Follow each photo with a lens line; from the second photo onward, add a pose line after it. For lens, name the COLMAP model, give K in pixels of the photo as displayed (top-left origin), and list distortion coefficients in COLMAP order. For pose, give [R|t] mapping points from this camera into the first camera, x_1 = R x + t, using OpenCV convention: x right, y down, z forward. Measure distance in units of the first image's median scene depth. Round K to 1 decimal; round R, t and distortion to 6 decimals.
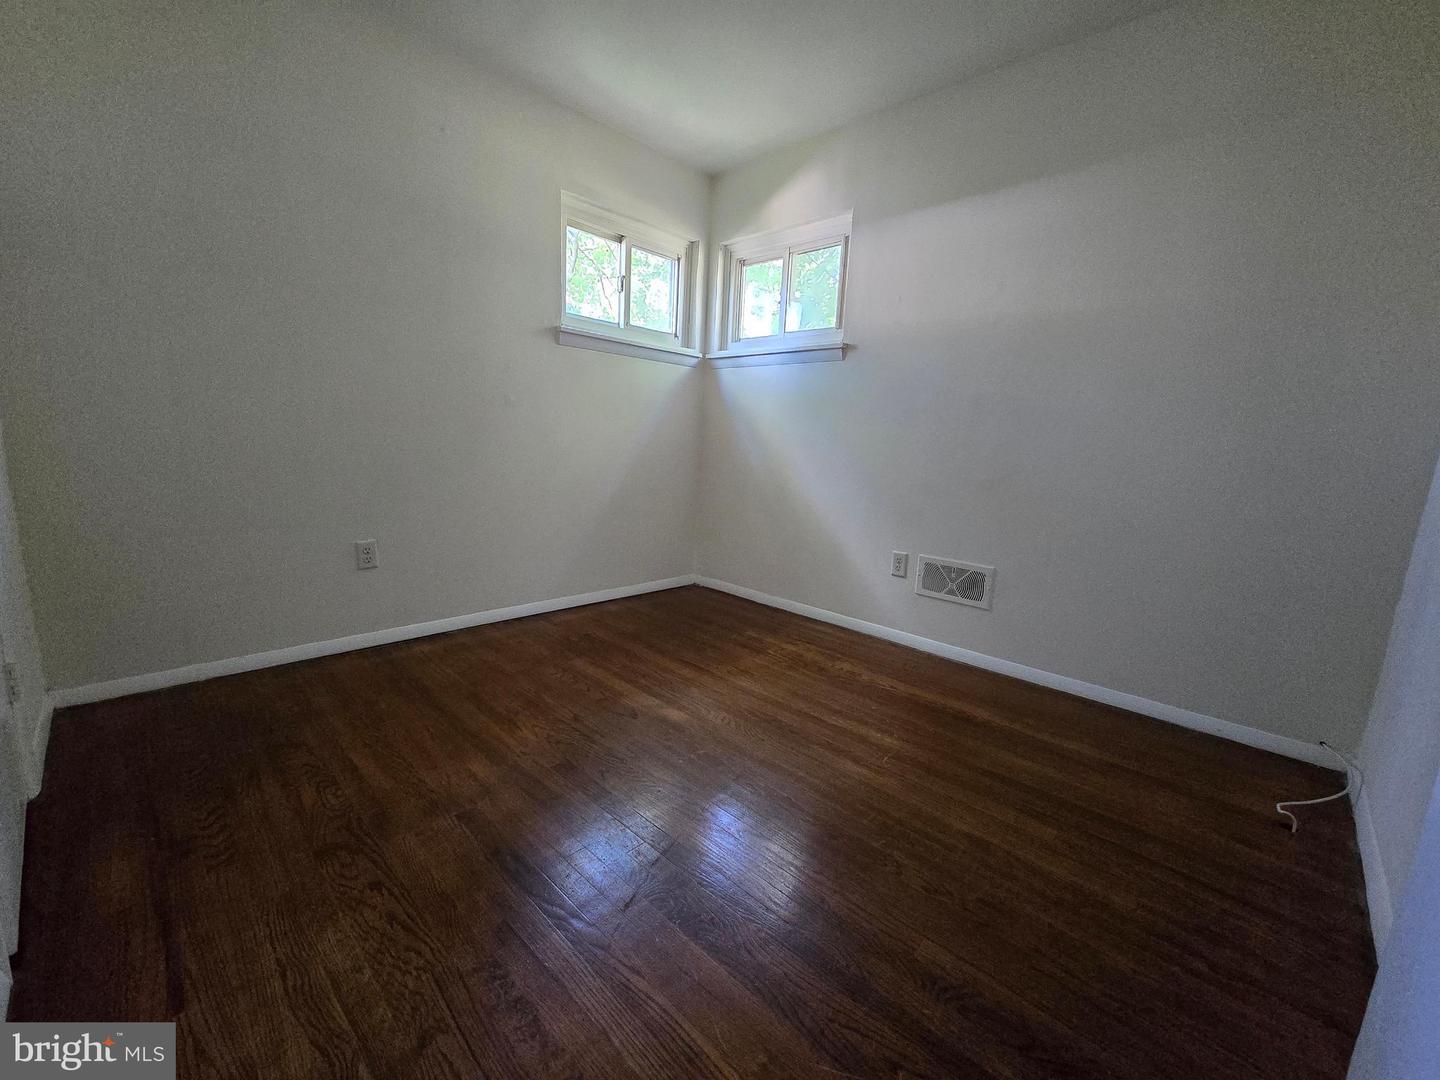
lens RADIAL K [[591.5, 0, 728.6], [0, 591.5, 541.5], [0, 0, 1]] dist [-0.003939, 0.001958]
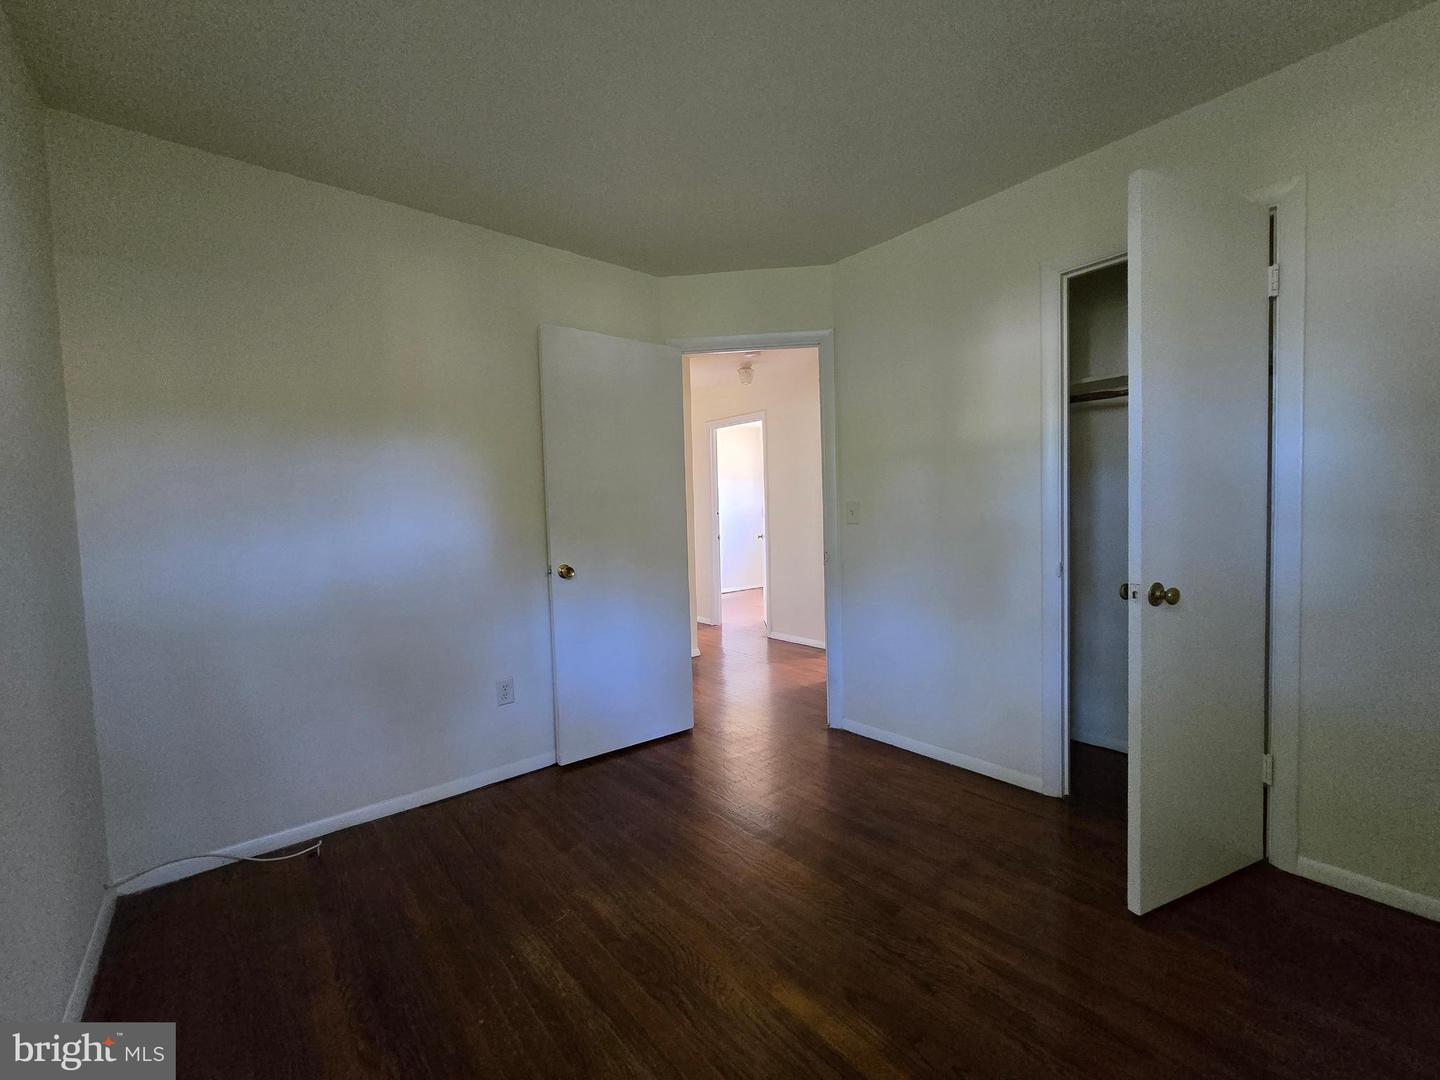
lens RADIAL K [[591.5, 0, 720.4], [0, 591.5, 546.5], [0, 0, 1]] dist [-0.003939, 0.001958]
pose [[-0.992442, -0.028557, 0.119349, -0.053754], [-0.000727, 0.973899, 0.226979, -0.266009], [-0.122716, 0.225177, -0.966559, 1.105090]]
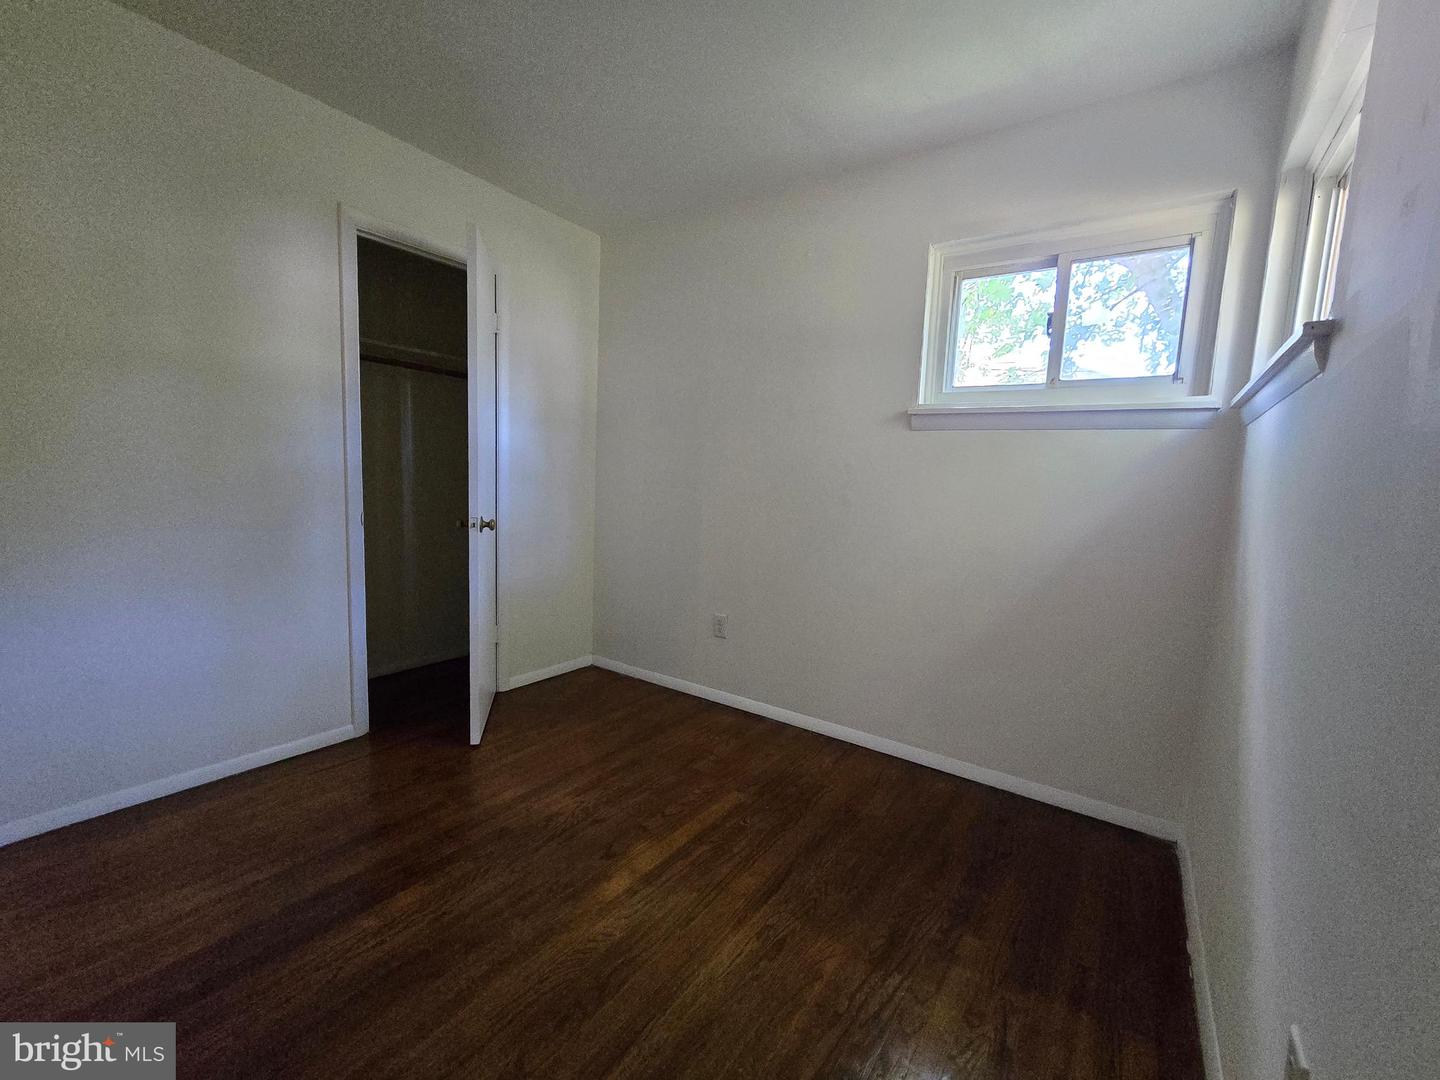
lens RADIAL K [[591.5, 0, 726.3], [0, 591.5, 541.6], [0, 0, 1]] dist [-0.003939, 0.001958]
pose [[0.156316, 0.058493, -0.985974, 0.491211], [-0.206780, 0.978062, 0.025241, -0.152964], [0.965820, 0.199934, 0.164982, 0.655277]]
